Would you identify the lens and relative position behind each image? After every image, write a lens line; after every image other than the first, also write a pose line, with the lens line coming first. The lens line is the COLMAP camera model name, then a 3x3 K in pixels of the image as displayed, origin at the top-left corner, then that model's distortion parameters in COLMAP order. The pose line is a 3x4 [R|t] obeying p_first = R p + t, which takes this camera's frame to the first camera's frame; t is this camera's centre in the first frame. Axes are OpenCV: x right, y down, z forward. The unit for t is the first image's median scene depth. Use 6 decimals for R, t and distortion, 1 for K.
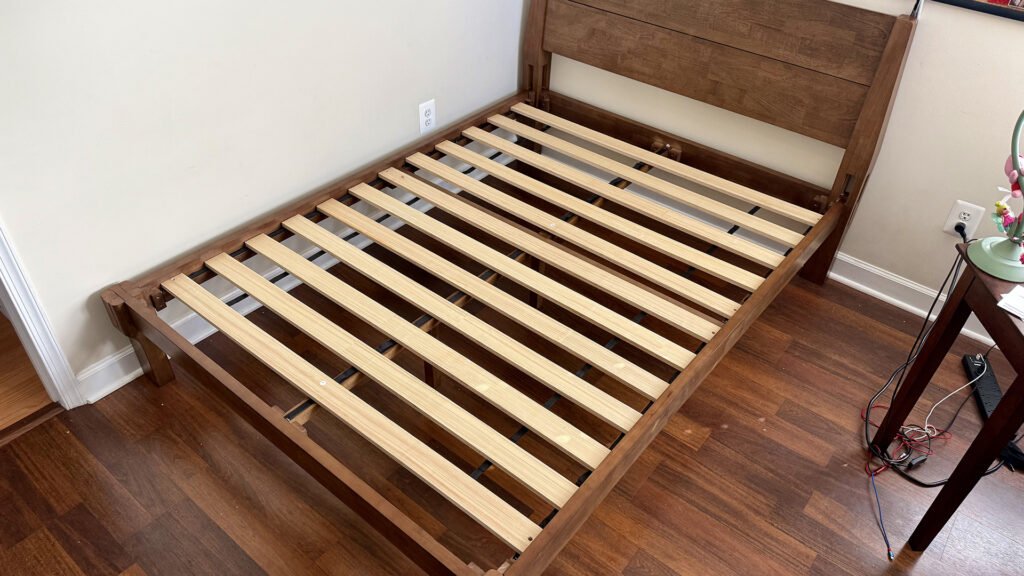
lens RADIAL K [[734.5, 0, 518.3], [0, 734.5, 285.6], [0, 0, 1]] dist [0.013939, -0.032554]
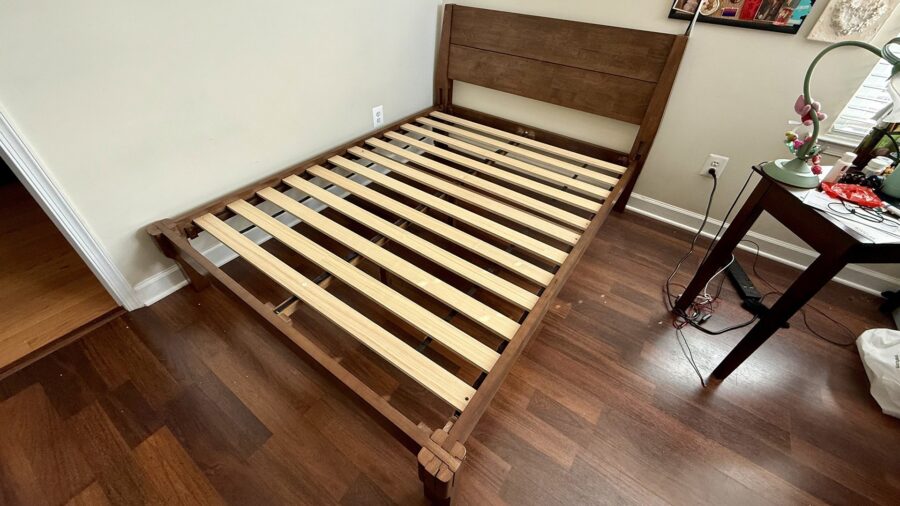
lens RADIAL K [[352.1, 0, 449.6], [0, 352.1, 234.8], [0, 0, 1]] dist [-0.019566, 0.000655]
pose [[0.997741, -0.037069, 0.056029, -0.024214], [0.037404, 0.999288, -0.004953, 0.042873], [-0.055805, 0.007038, 0.998417, 0.266794]]
